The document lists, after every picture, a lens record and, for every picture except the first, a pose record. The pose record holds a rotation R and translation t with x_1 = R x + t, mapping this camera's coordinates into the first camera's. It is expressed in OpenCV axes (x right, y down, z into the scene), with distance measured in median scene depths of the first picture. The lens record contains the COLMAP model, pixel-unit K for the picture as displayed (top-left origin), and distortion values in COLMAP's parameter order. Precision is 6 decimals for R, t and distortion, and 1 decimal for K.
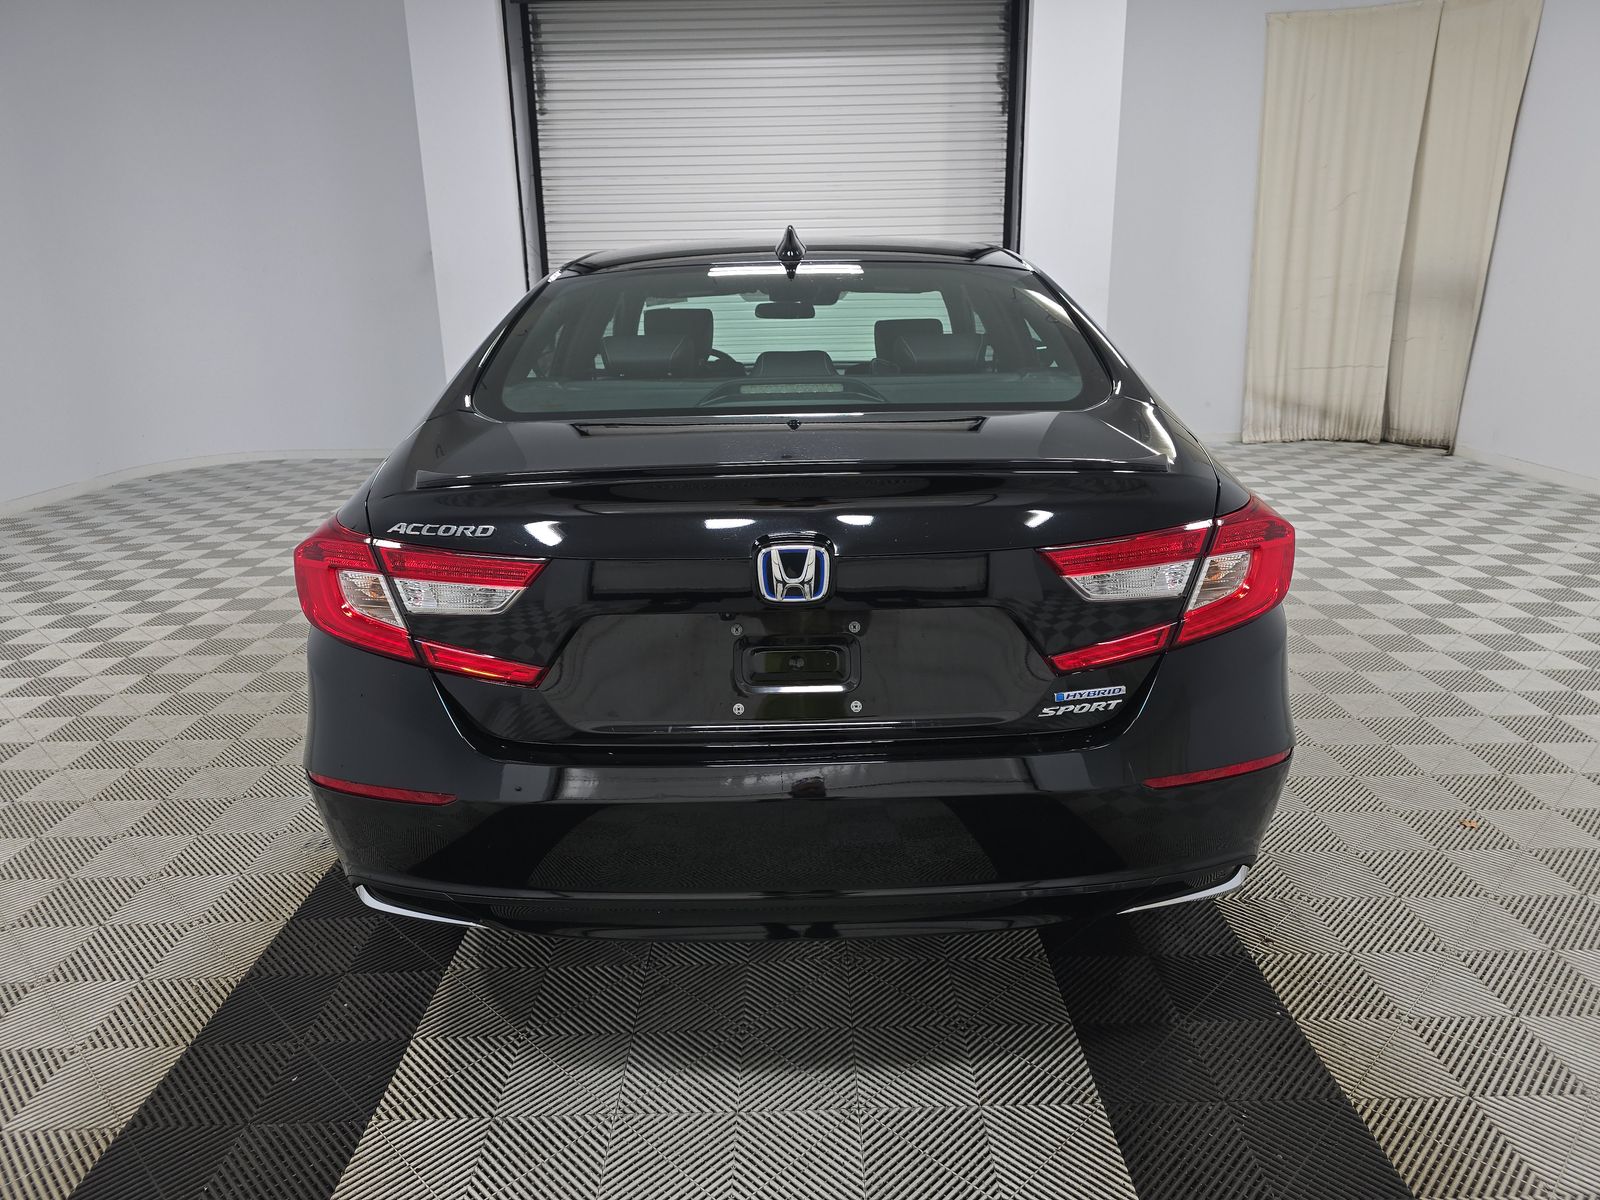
lens RADIAL K [[1104.1, 0, 799.2], [0, 1104.1, 568.3], [0, 0, 1]] dist [0.037992, -0.000001]
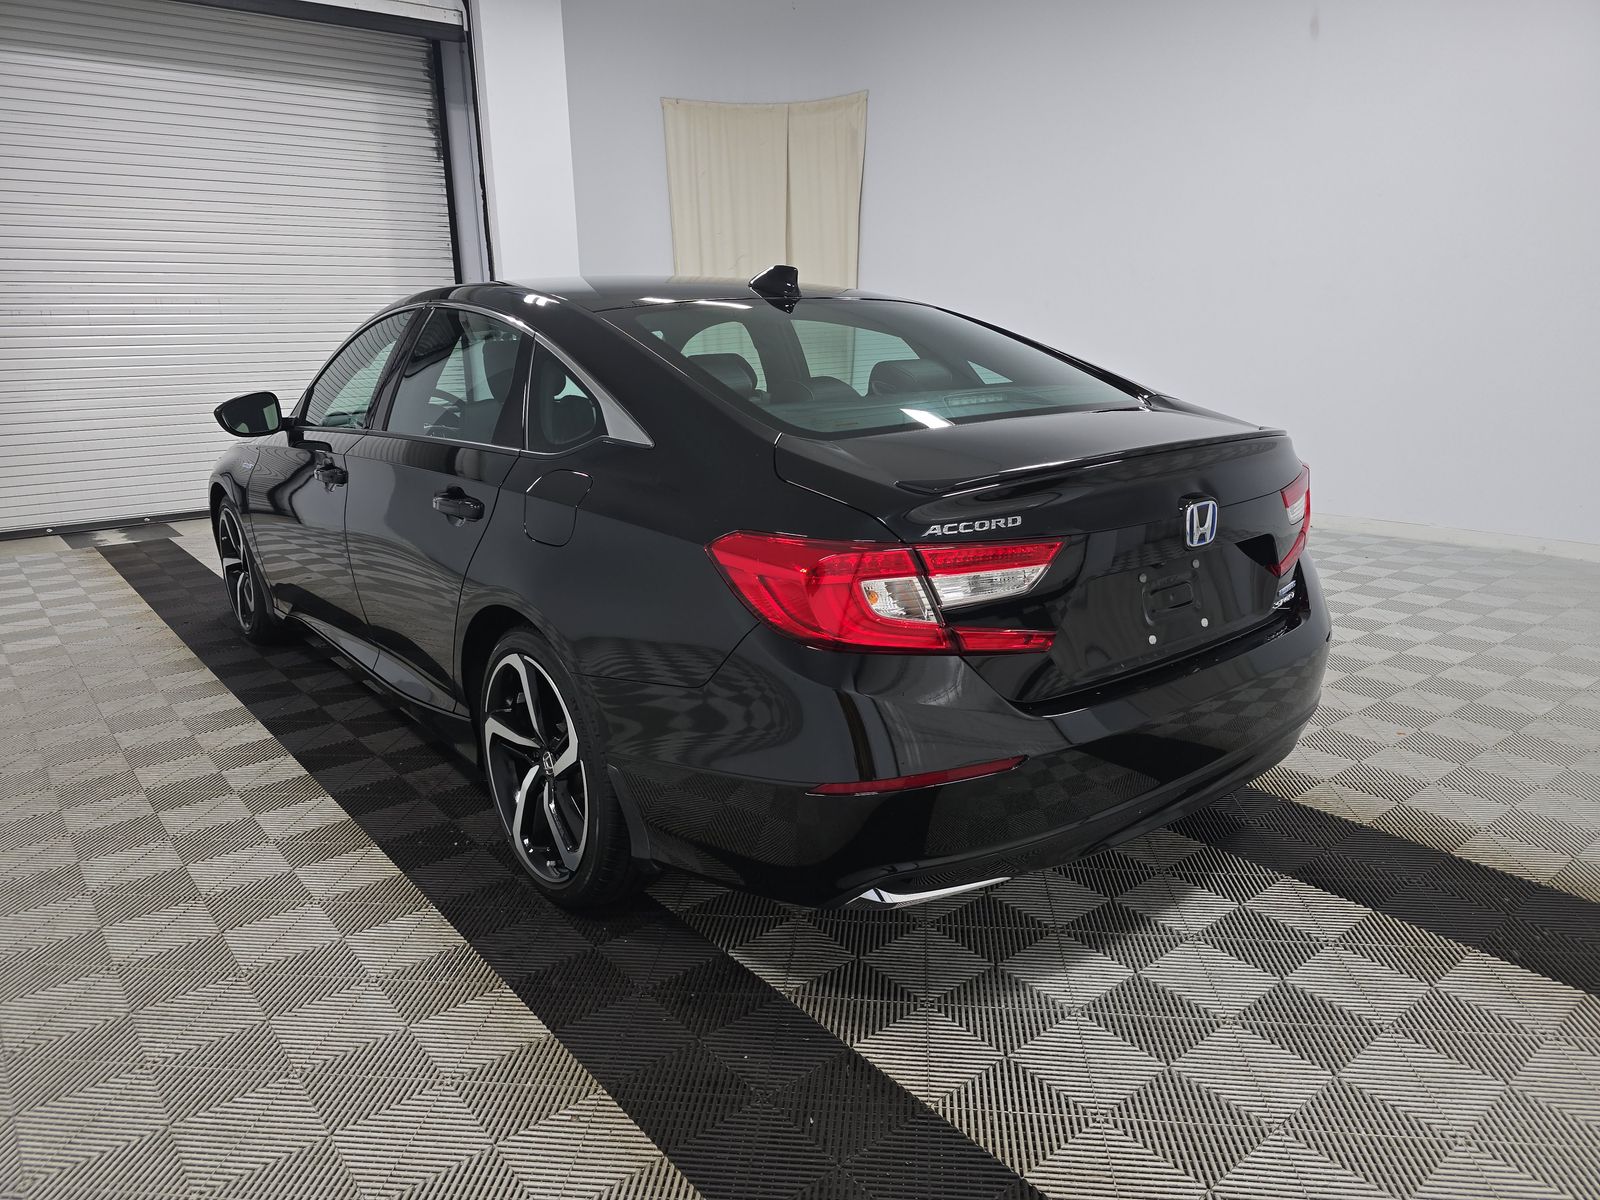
lens RADIAL K [[1070.5, 0, 800.0], [0, 1070.5, 600.0], [0, 0, 1]] dist [0.020338, -0.001526]
pose [[0.788371, -0.154322, 0.595530, -1.100639], [0.158215, 0.986326, 0.046143, -0.038547], [-0.594508, 0.057843, 0.802007, 0.237576]]
